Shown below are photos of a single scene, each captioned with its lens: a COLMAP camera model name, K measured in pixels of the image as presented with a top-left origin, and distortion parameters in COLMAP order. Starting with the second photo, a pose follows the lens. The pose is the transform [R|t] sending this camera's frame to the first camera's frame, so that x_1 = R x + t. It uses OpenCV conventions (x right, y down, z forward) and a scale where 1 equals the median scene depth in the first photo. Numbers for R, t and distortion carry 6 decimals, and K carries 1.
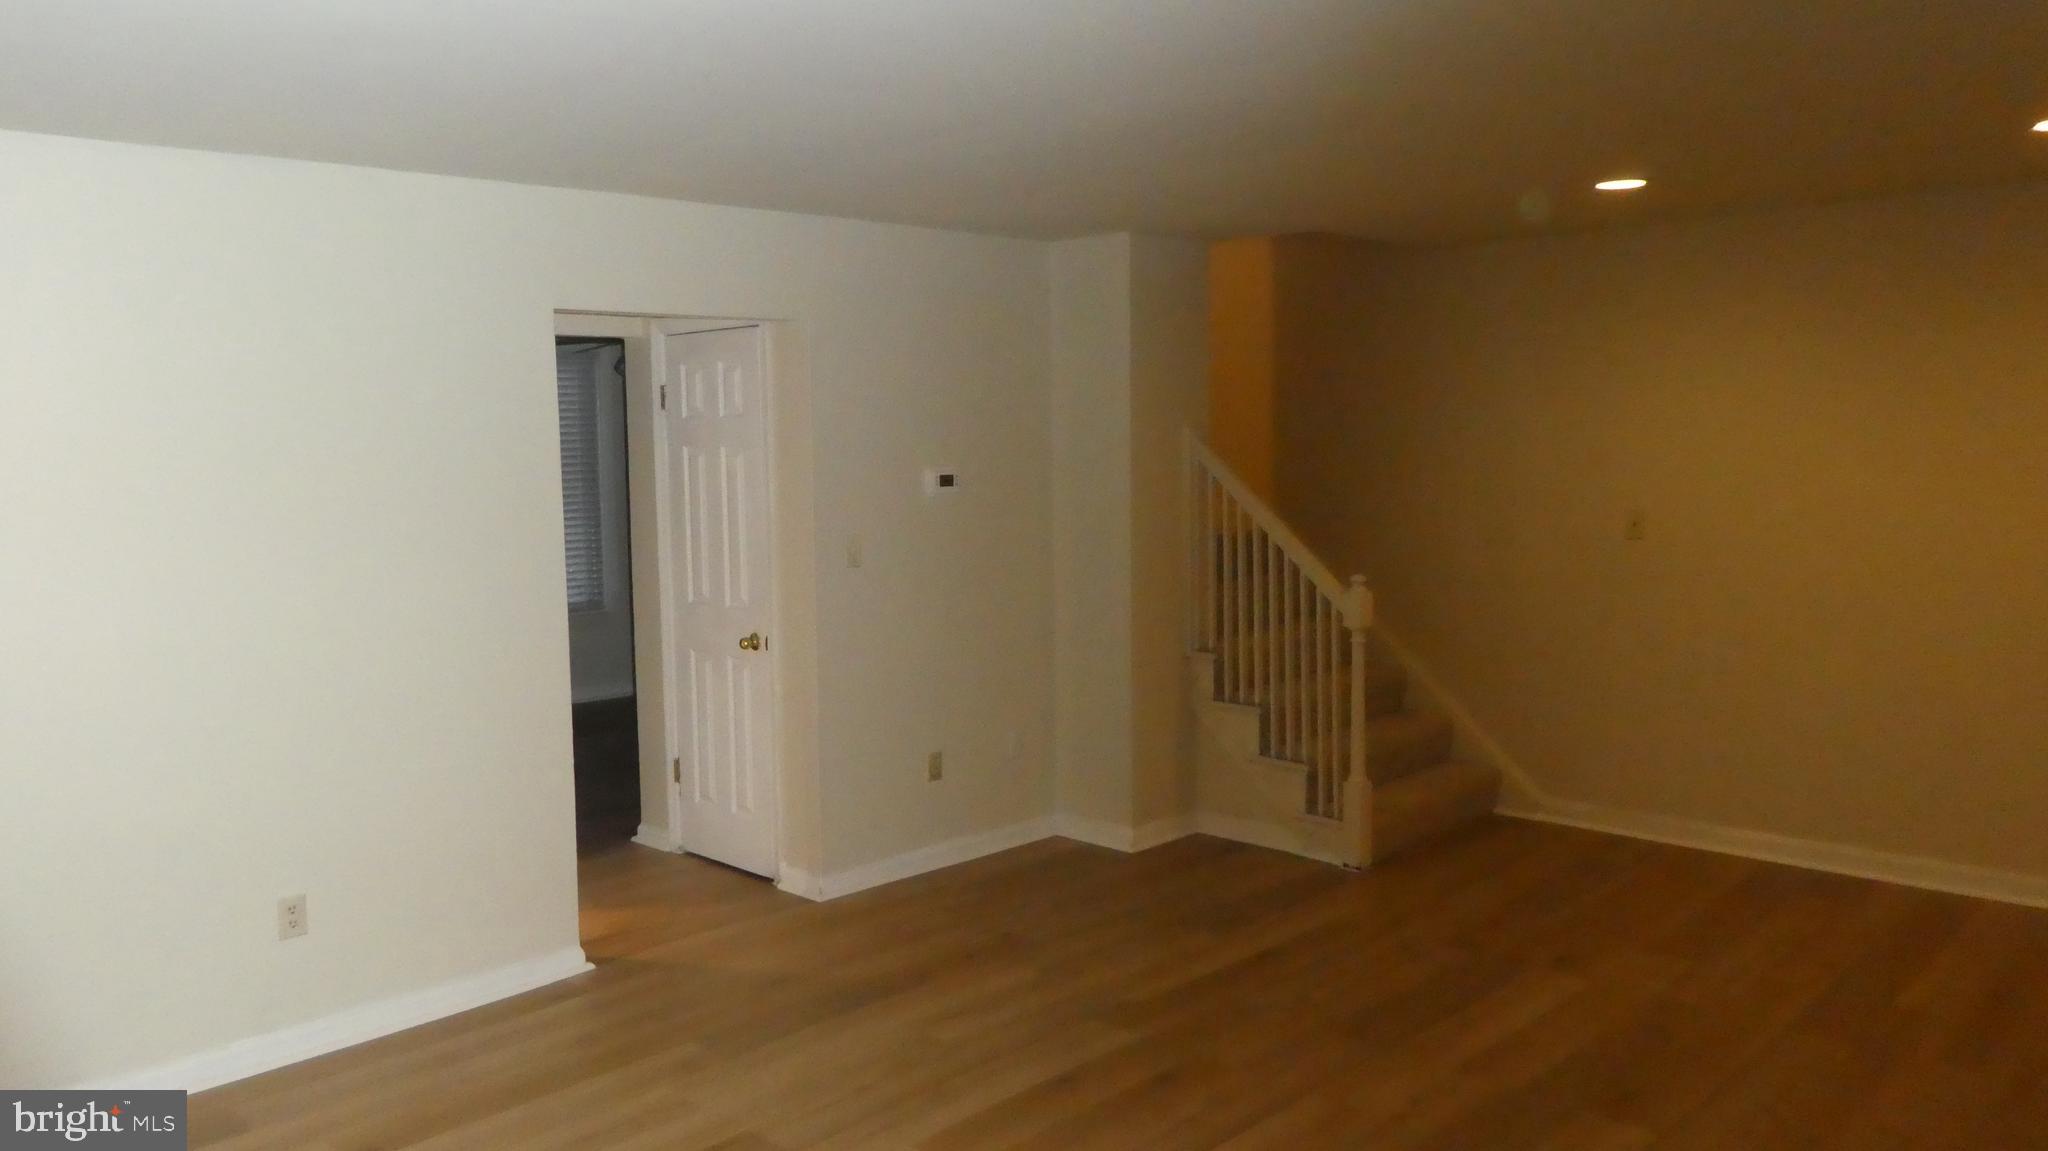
lens RADIAL K [[1570.2, 0, 1024.0], [0, 1570.2, 575.5], [0, 0, 1]] dist [0.004616, 0.001133]
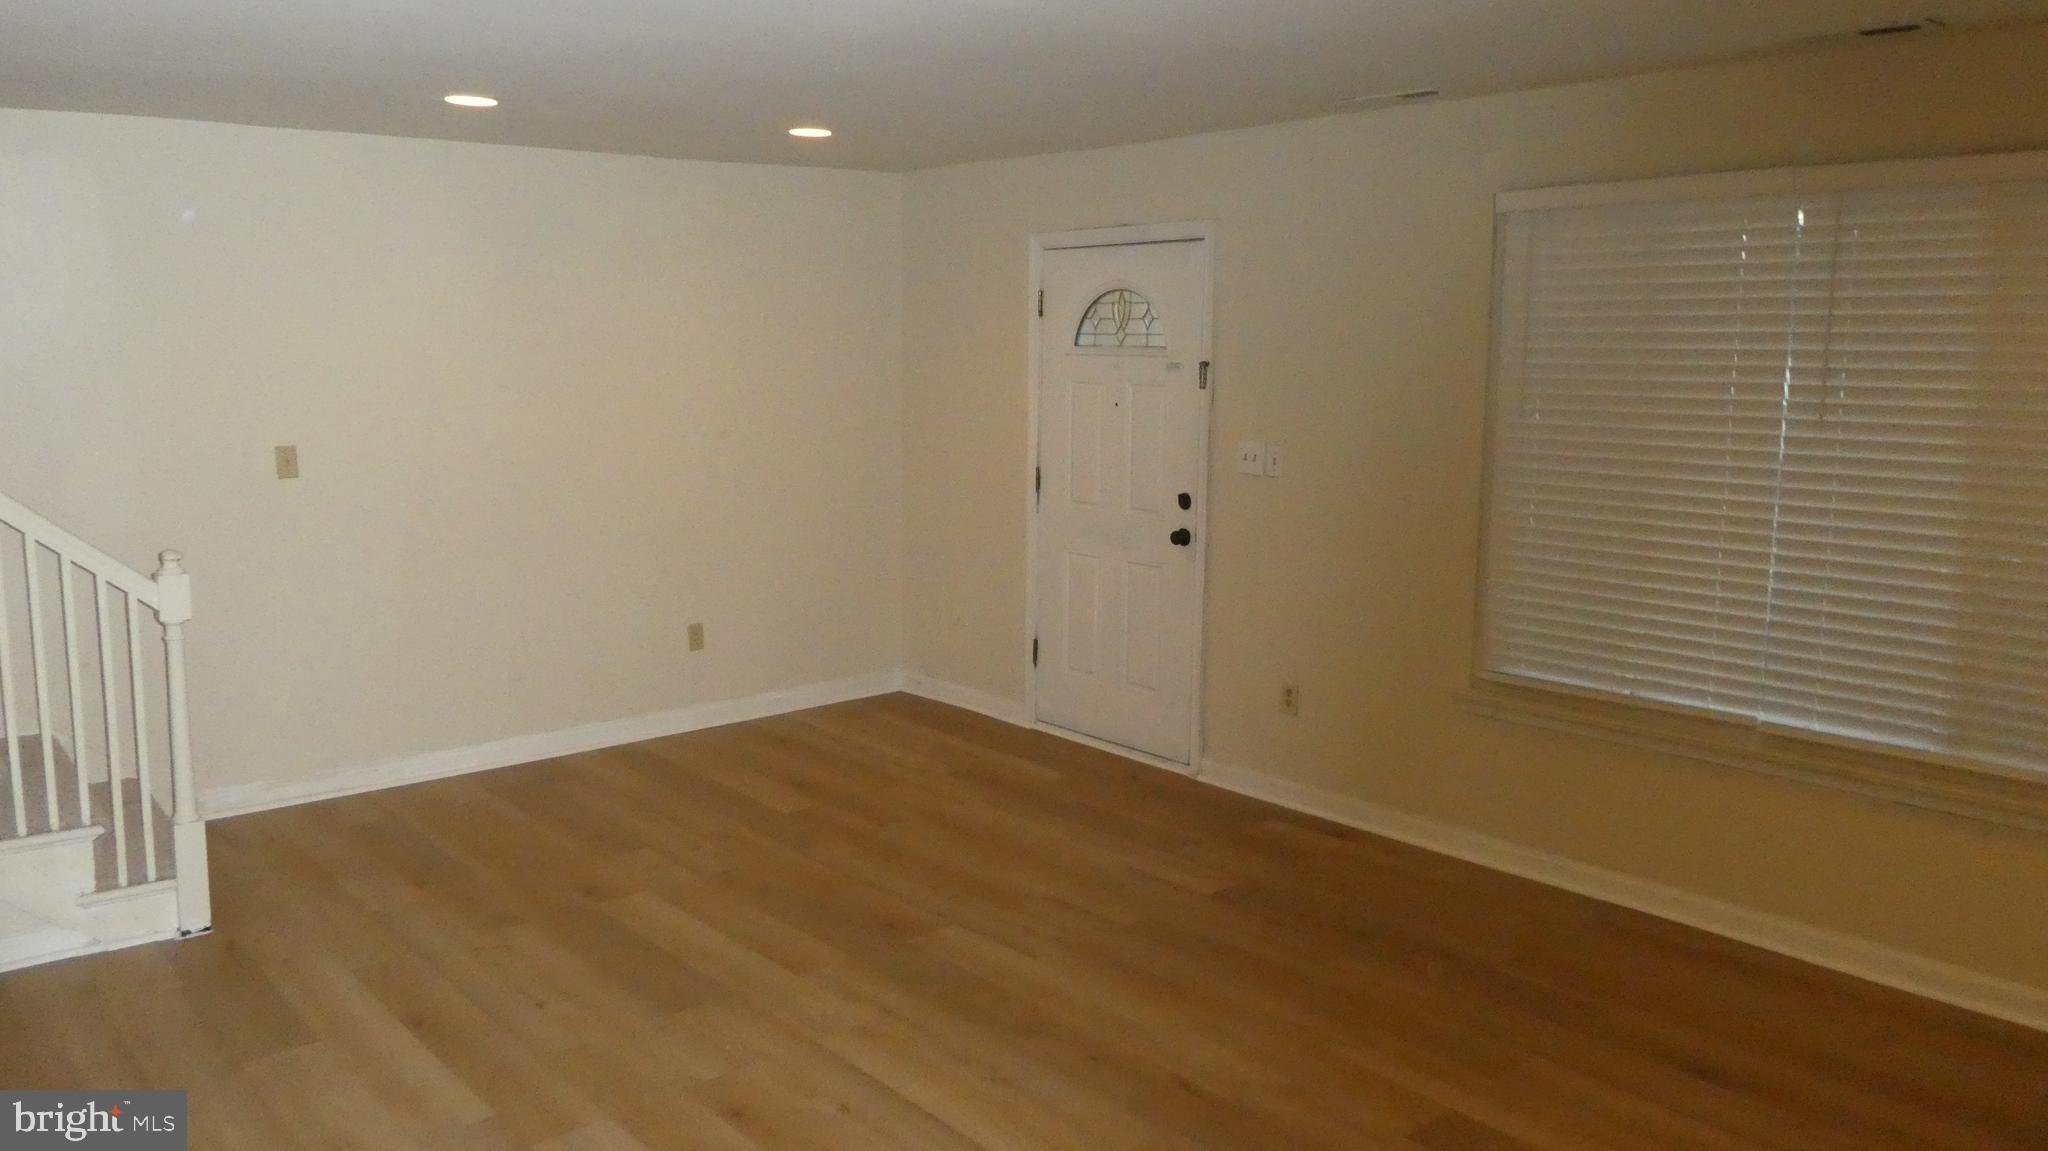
lens RADIAL K [[1570.2, 0, 1024.0], [0, 1570.2, 575.5], [0, 0, 1]] dist [0.004616, 0.001133]
pose [[0.054281, -0.131843, 0.989783, -0.610833], [0.088888, 0.987947, 0.126724, -0.055929], [-0.994562, 0.081101, 0.065346, 0.654472]]
